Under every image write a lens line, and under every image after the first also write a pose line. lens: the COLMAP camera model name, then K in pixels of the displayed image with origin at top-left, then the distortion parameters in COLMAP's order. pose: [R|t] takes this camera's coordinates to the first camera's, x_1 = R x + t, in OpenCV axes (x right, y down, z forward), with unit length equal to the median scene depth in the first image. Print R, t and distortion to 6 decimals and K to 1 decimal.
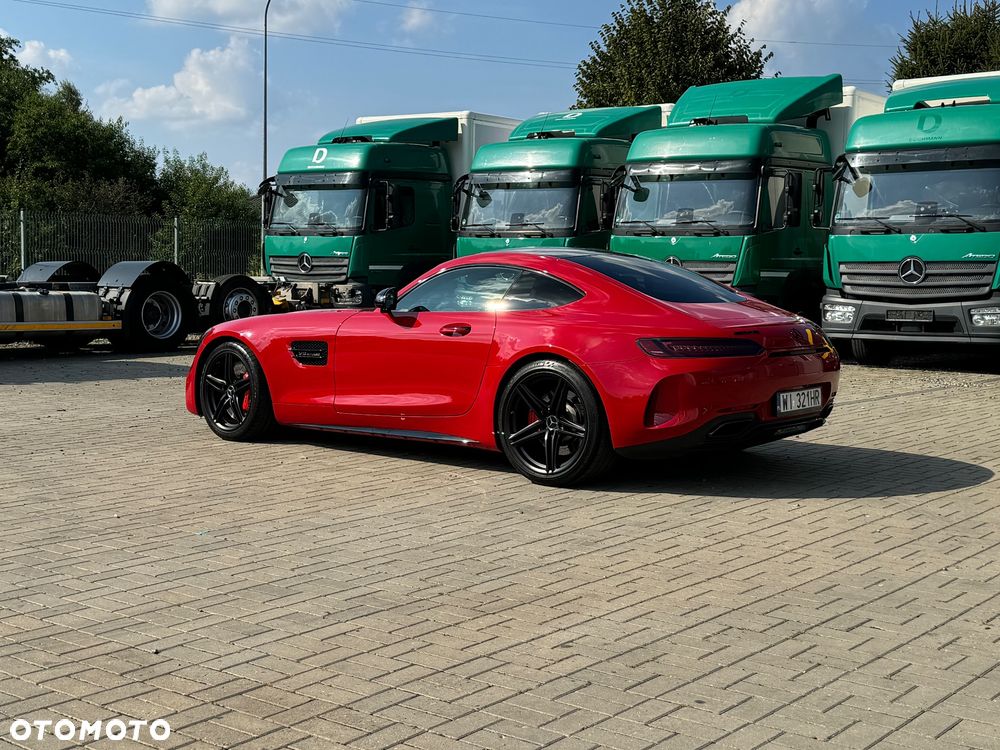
lens RADIAL K [[1341.6, 0, 512.2], [0, 1341.6, 371.0], [0, 0, 1]] dist [0.198825, -0.425736]
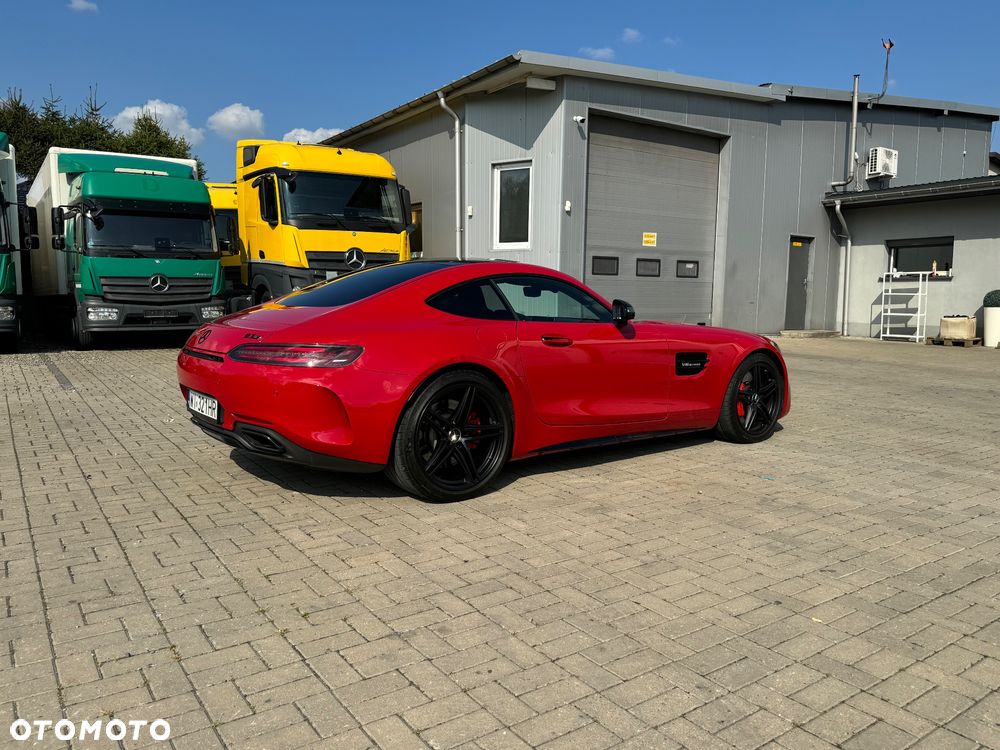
lens RADIAL K [[735.7, 0, 497.7], [0, 735.7, 381.6], [0, 0, 1]] dist [0.118449, -0.186905]
pose [[0.298634, -0.125195, 0.946121, -0.332006], [0.064985, 0.991725, 0.110718, -0.028433], [-0.952153, 0.028419, 0.304298, 0.337527]]
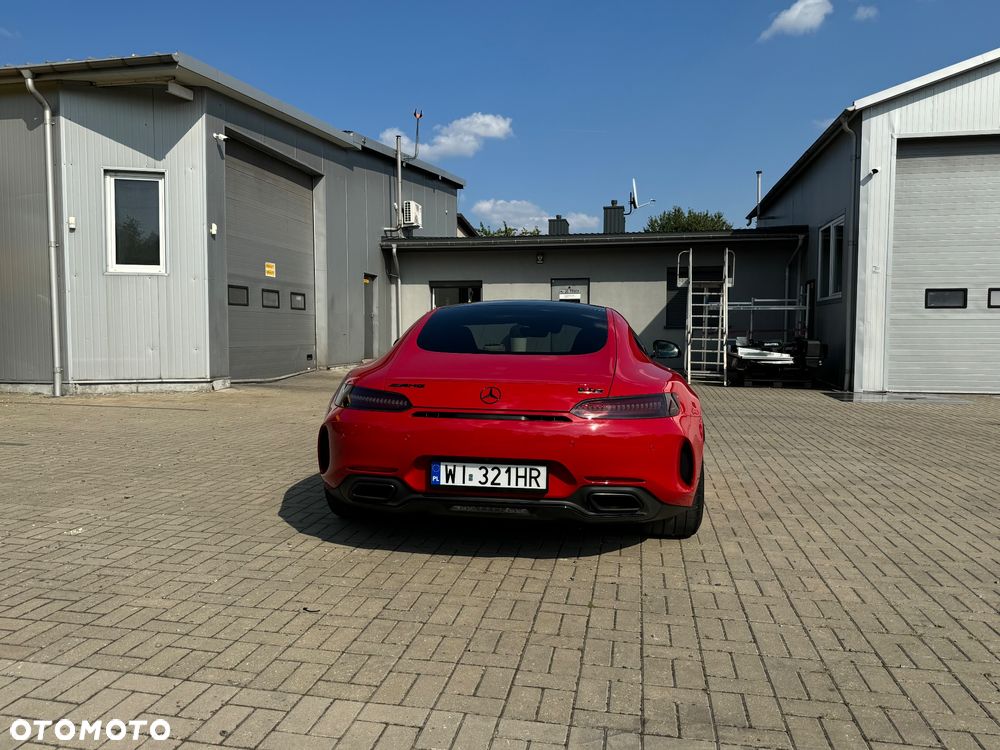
lens RADIAL K [[739.4, 0, 505.6], [0, 739.4, 380.4], [0, 0, 1]] dist [0.045411, -0.065044]
pose [[-0.452837, -0.084152, 0.887613, -0.312160], [0.048648, 0.991721, 0.118841, -0.047165], [-0.890265, 0.096996, -0.444994, 0.555246]]
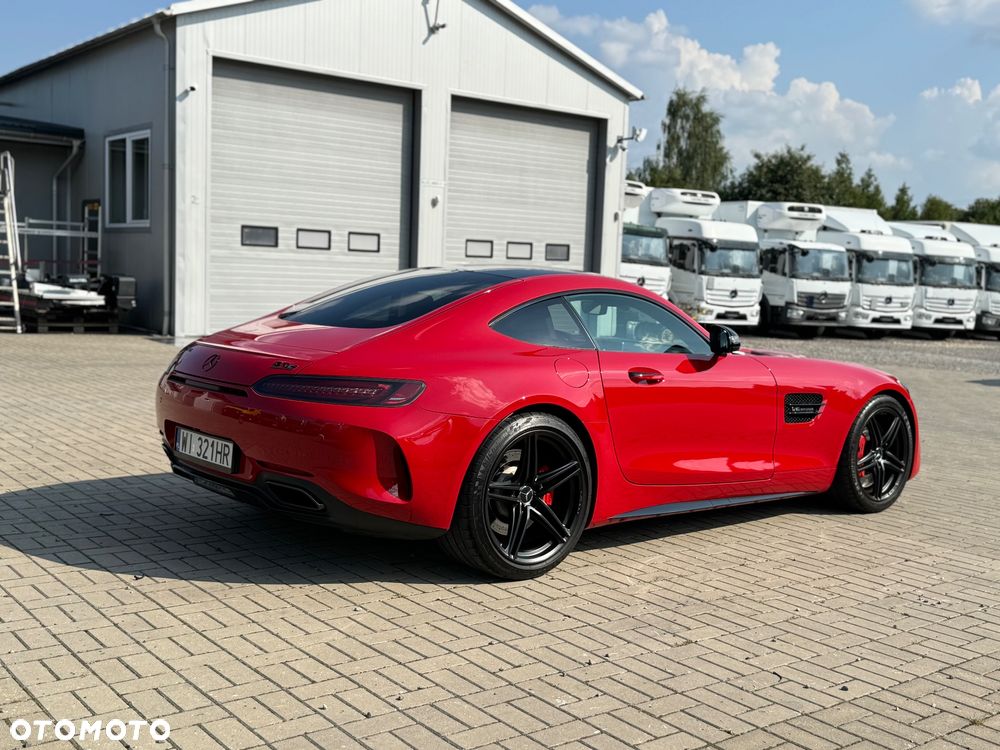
lens RADIAL K [[1090.0, 0, 500.0], [0, 1090.0, 375.0], [0, 0, 1]] dist [0.209111, -0.473522]
pose [[-0.967863, -0.083185, 0.237321, -0.321408], [-0.044366, 0.985386, 0.164456, -0.070315], [-0.247533, 0.148642, -0.957409, 0.781852]]
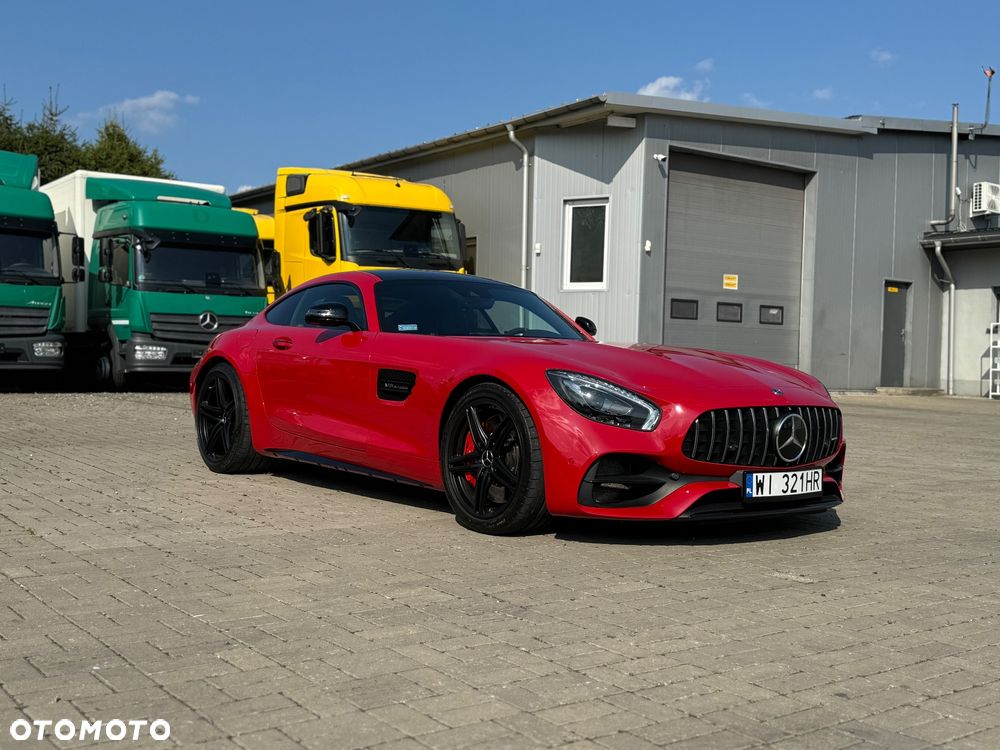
lens RADIAL K [[1090.0, 0, 500.0], [0, 1090.0, 375.0], [0, 0, 1]] dist [0.209111, -0.473522]
pose [[0.268310, -0.029153, 0.962891, -0.607311], [0.050120, 0.998611, 0.016269, -0.018995], [-0.962028, 0.043895, 0.269398, 0.351208]]
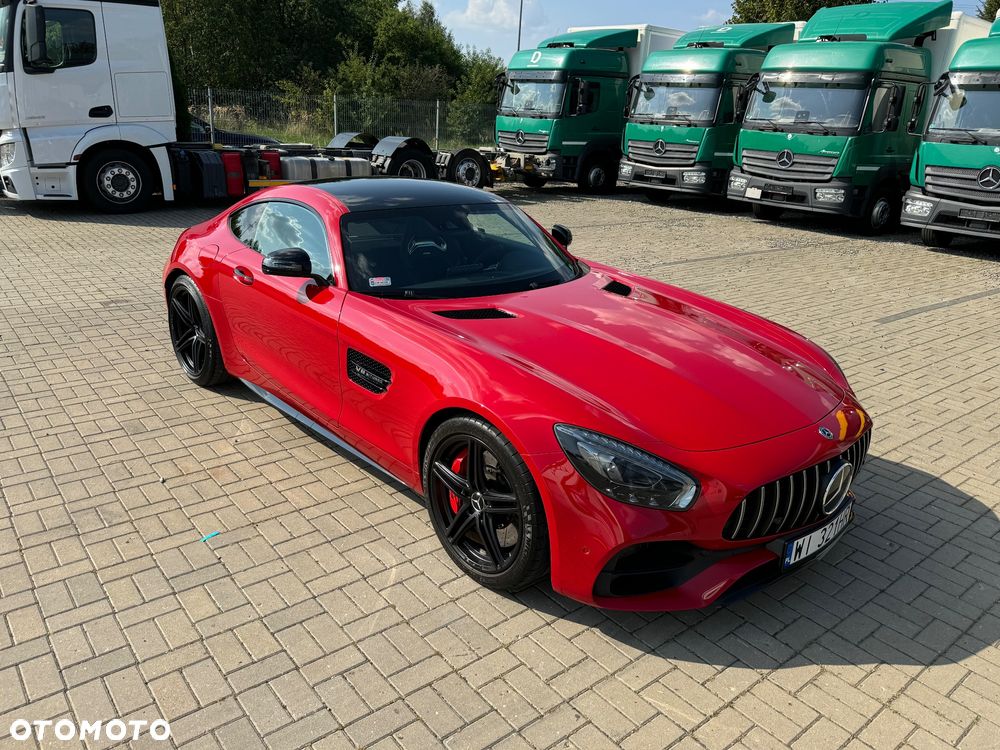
lens RADIAL K [[739.4, 0, 505.6], [0, 739.4, 380.4], [0, 0, 1]] dist [0.045411, -0.065044]
pose [[0.974366, 0.110363, -0.196040, 0.018884], [-0.055501, 0.962391, 0.265938, -0.044595], [0.218017, -0.248240, 0.943846, 0.197591]]
